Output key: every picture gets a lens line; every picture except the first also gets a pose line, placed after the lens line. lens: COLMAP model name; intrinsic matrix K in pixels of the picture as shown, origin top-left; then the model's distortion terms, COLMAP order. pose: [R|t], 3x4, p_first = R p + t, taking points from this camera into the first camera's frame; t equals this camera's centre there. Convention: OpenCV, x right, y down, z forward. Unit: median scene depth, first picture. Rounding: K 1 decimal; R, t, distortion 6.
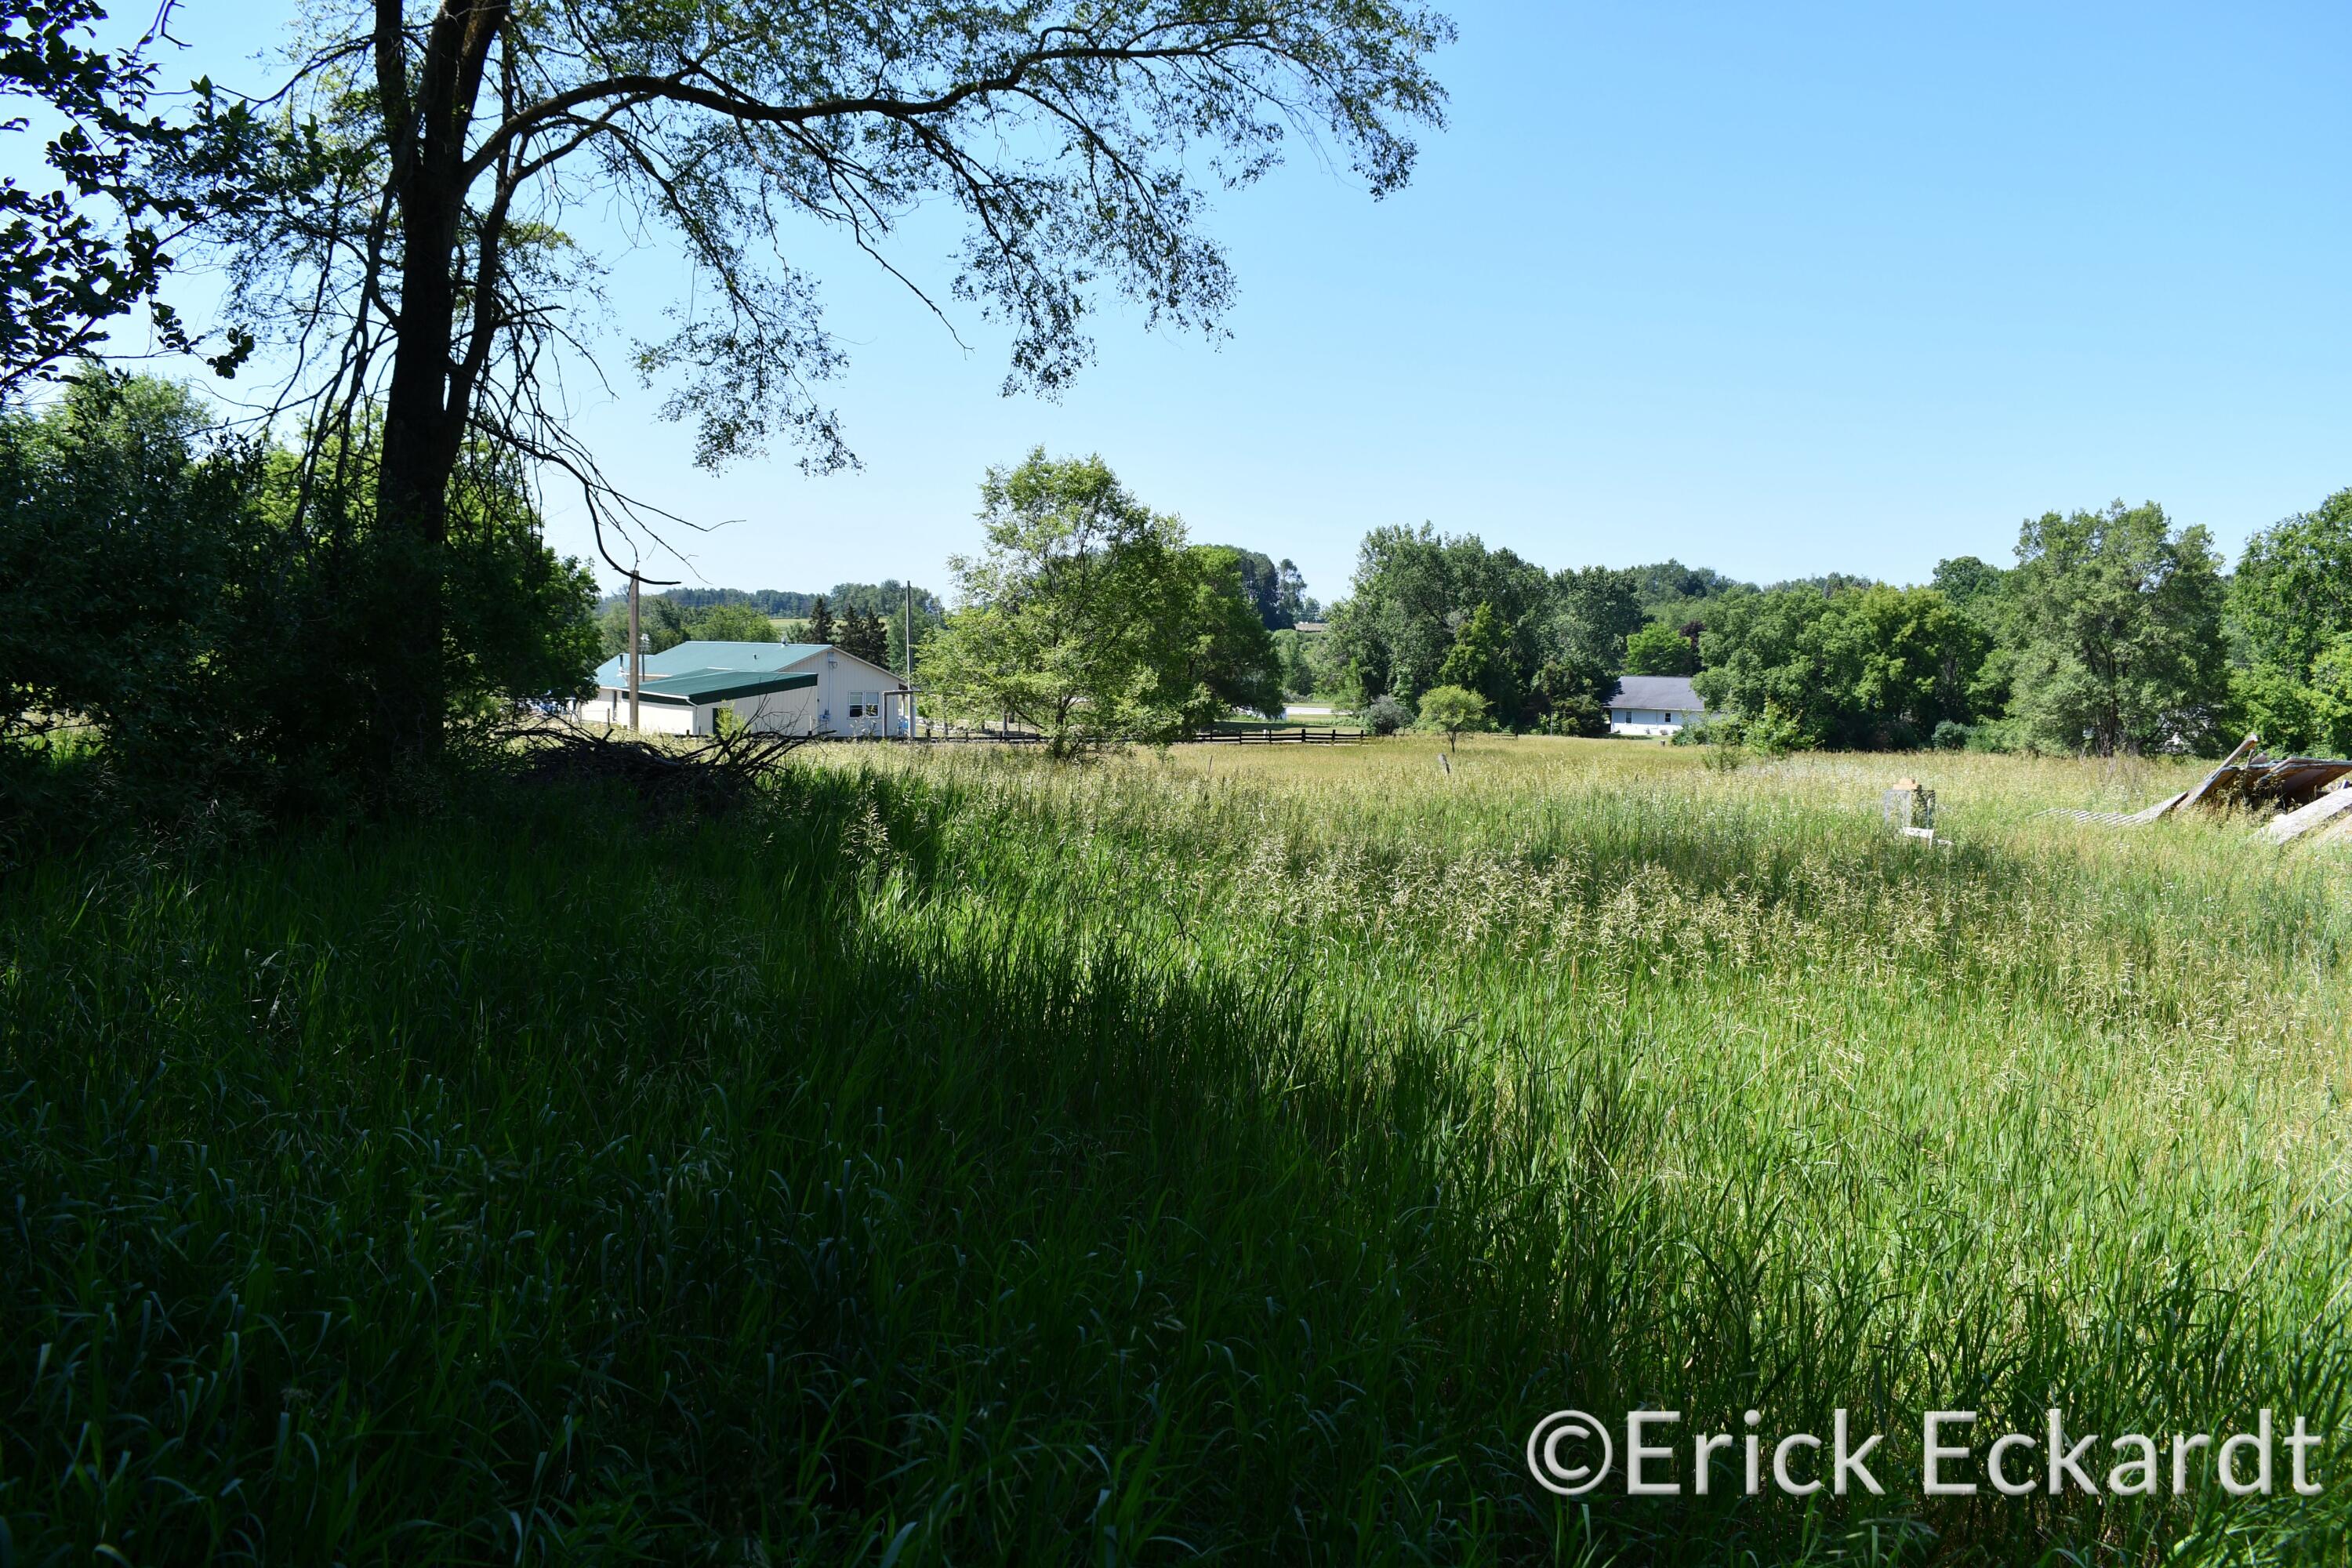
lens RADIAL K [[2070.3, 0, 1176.7], [0, 2070.3, 779.0], [0, 0, 1]] dist [-0.071190, -0.009860]
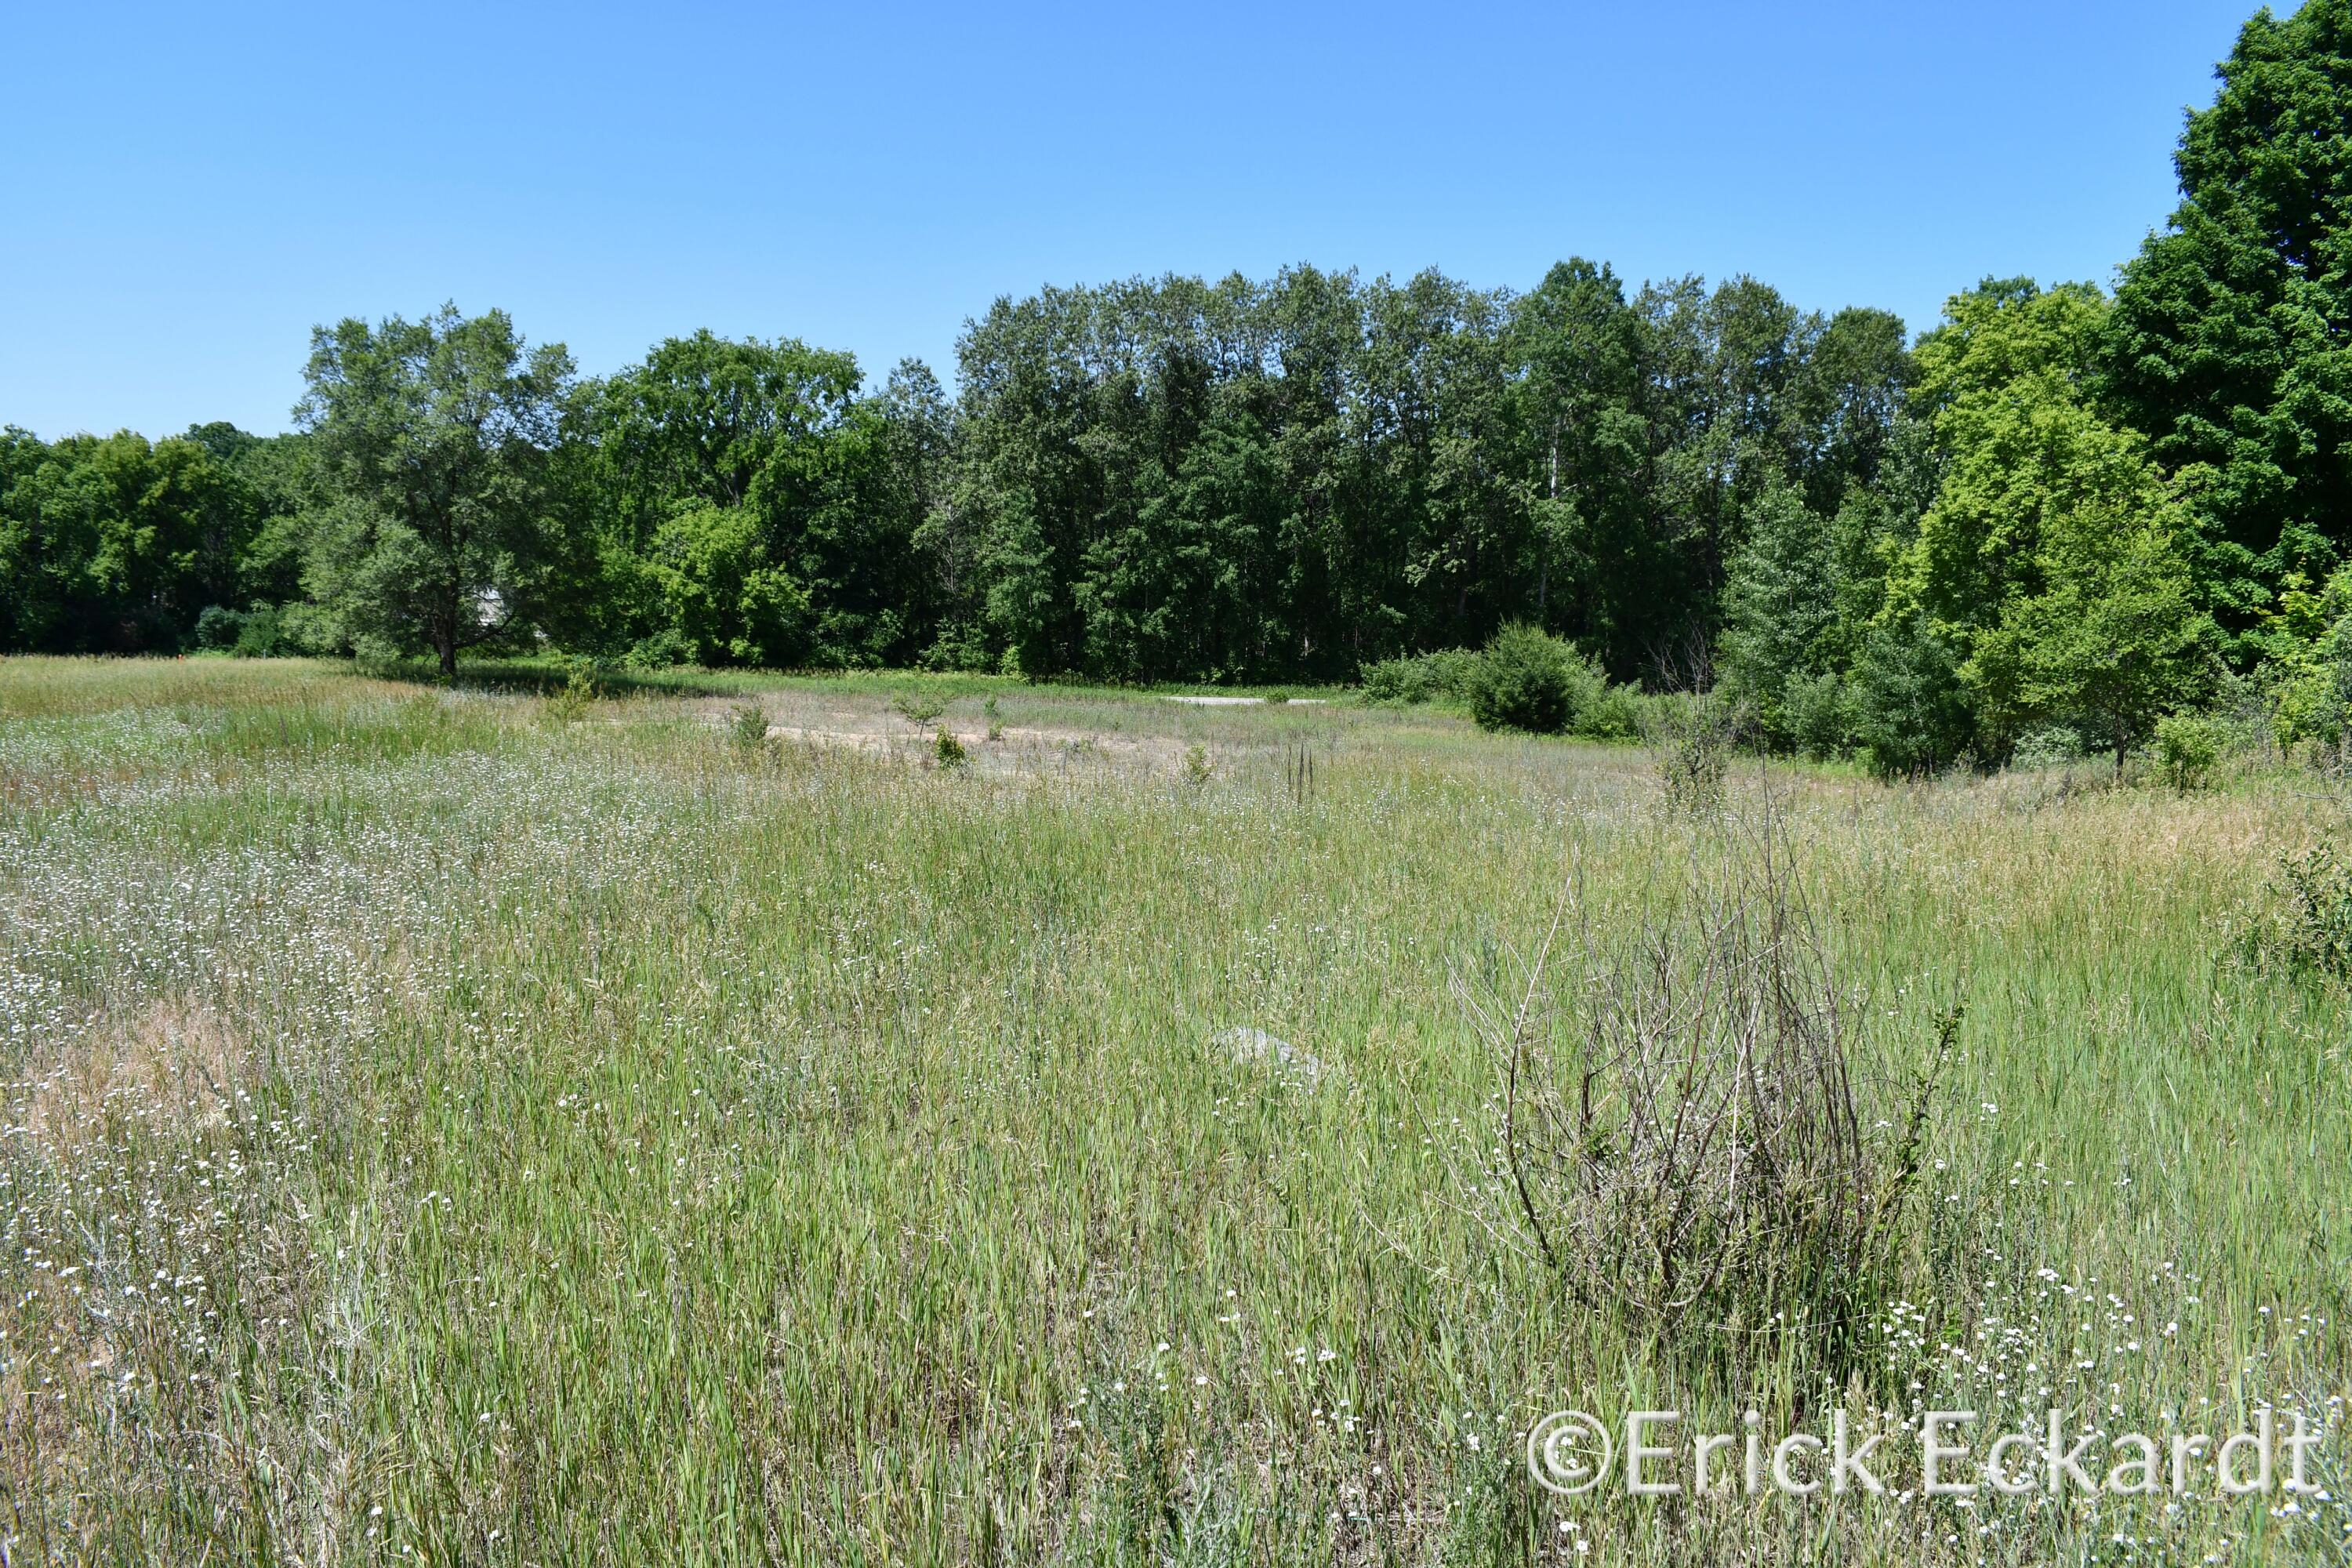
lens RADIAL K [[1955.9, 0, 1168.7], [0, 1955.9, 785.5], [0, 0, 1]] dist [-0.094055, 0.006293]
pose [[0.676722, -0.075434, 0.732364, 0.089648], [0.025015, 0.996519, 0.079528, -0.009885], [-0.735813, -0.035498, 0.676254, 0.254372]]
